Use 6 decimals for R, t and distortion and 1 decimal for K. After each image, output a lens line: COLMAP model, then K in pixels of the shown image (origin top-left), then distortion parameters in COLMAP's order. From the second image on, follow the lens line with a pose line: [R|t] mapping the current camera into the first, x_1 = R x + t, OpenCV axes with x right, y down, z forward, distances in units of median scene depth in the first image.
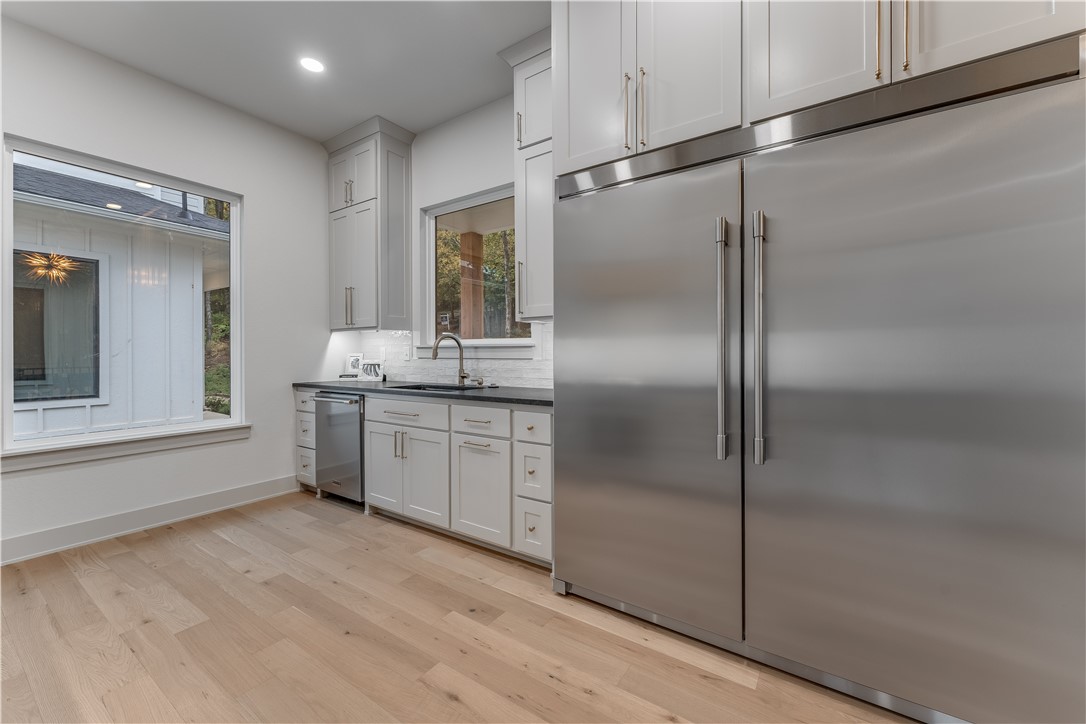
lens RADIAL K [[435.9, 0, 543.5], [0, 435.9, 351.5], [0, 0, 1]] dist [-0.000265, -0.000015]
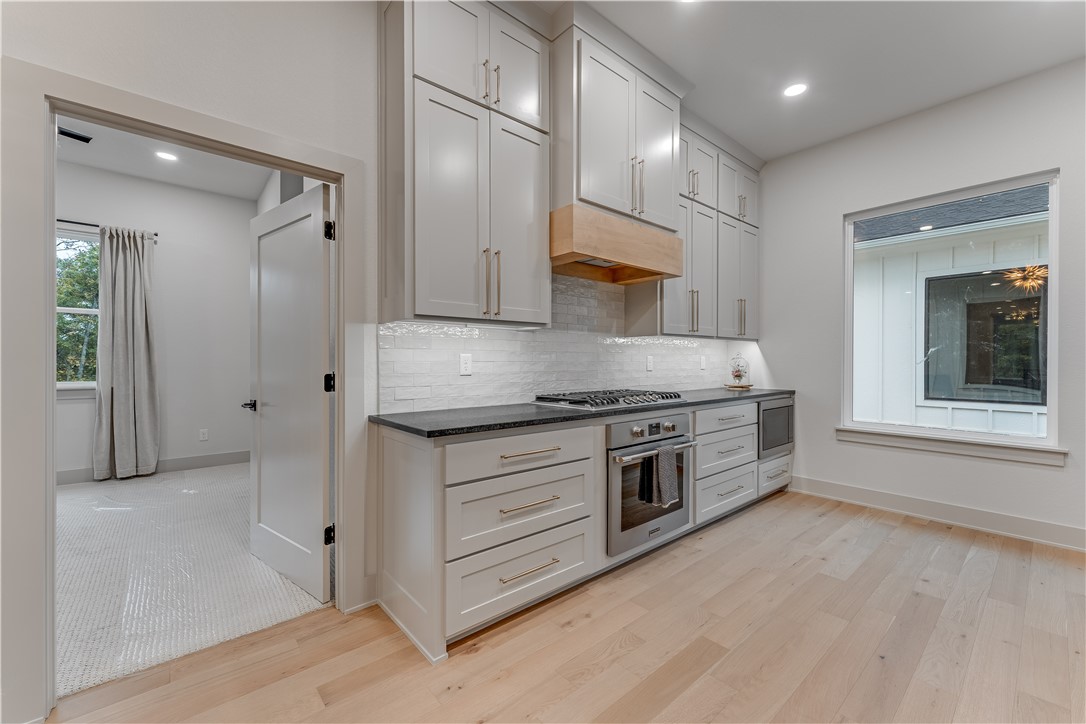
lens RADIAL K [[434.0, 0, 543.0], [0, 434.0, 362.0], [0, 0, 1]] dist [-0.002633, -0.000354]
pose [[-0.257905, 0.006537, -0.966148, 0.353613], [0.003858, 0.999976, 0.005736, -0.003702], [0.966163, -0.002248, -0.257924, 0.288257]]
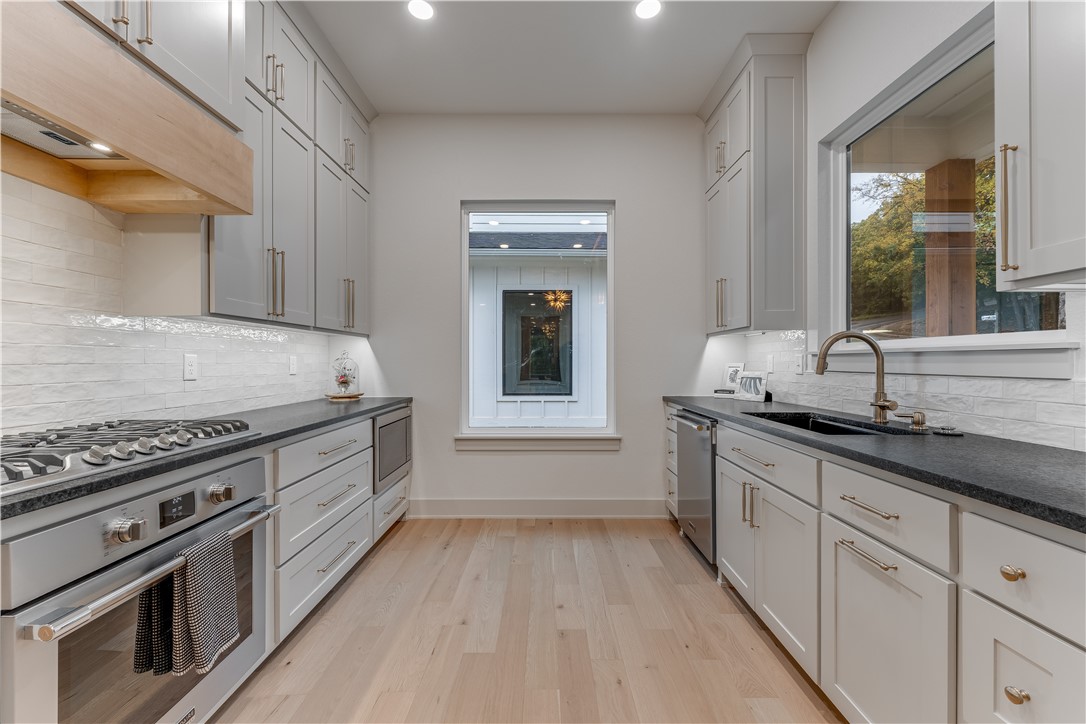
lens RADIAL K [[442.0, 0, 545.4], [0, 442.0, 362.5], [0, 0, 1]] dist [0.002609, -0.000202]
pose [[0.569987, 0.004180, -0.821643, 0.034257], [0.001522, 0.999980, 0.006143, -0.002312], [0.821652, -0.004752, 0.569969, 0.322154]]
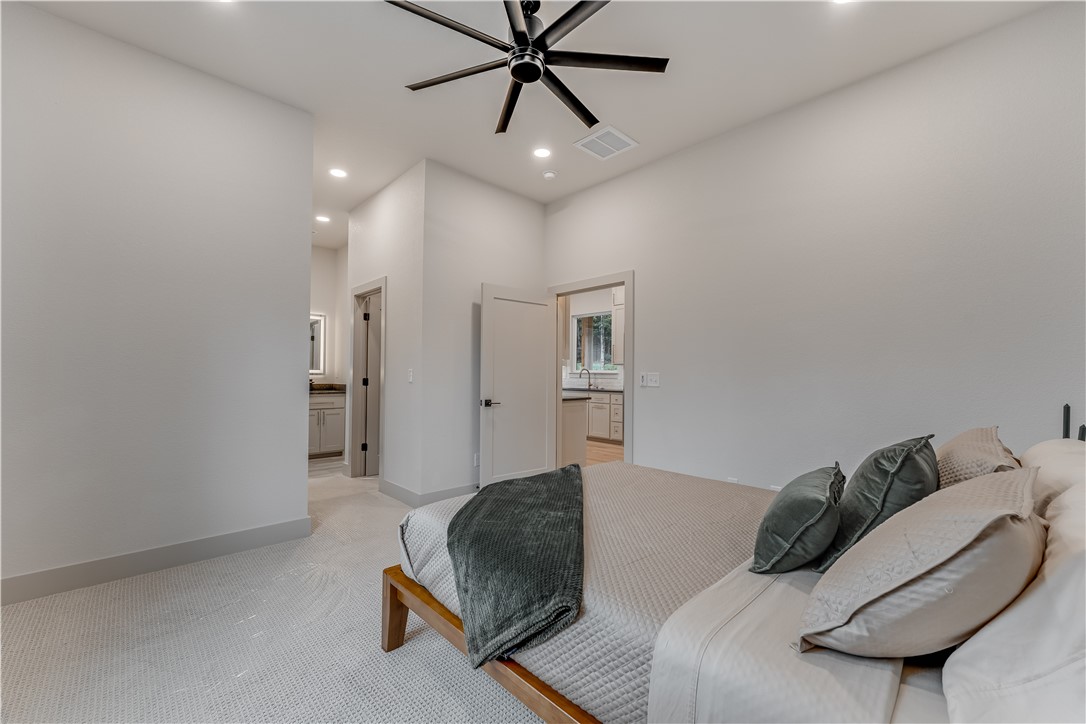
lens RADIAL K [[434.0, 0, 543.0], [0, 434.0, 362.0], [0, 0, 1]] dist [-0.002633, -0.000354]
pose [[0.977038, 0.004130, -0.213027, 0.083843], [-0.010927, 0.999468, -0.030738, 0.003631], [0.212786, 0.032360, 0.976563, -1.520777]]
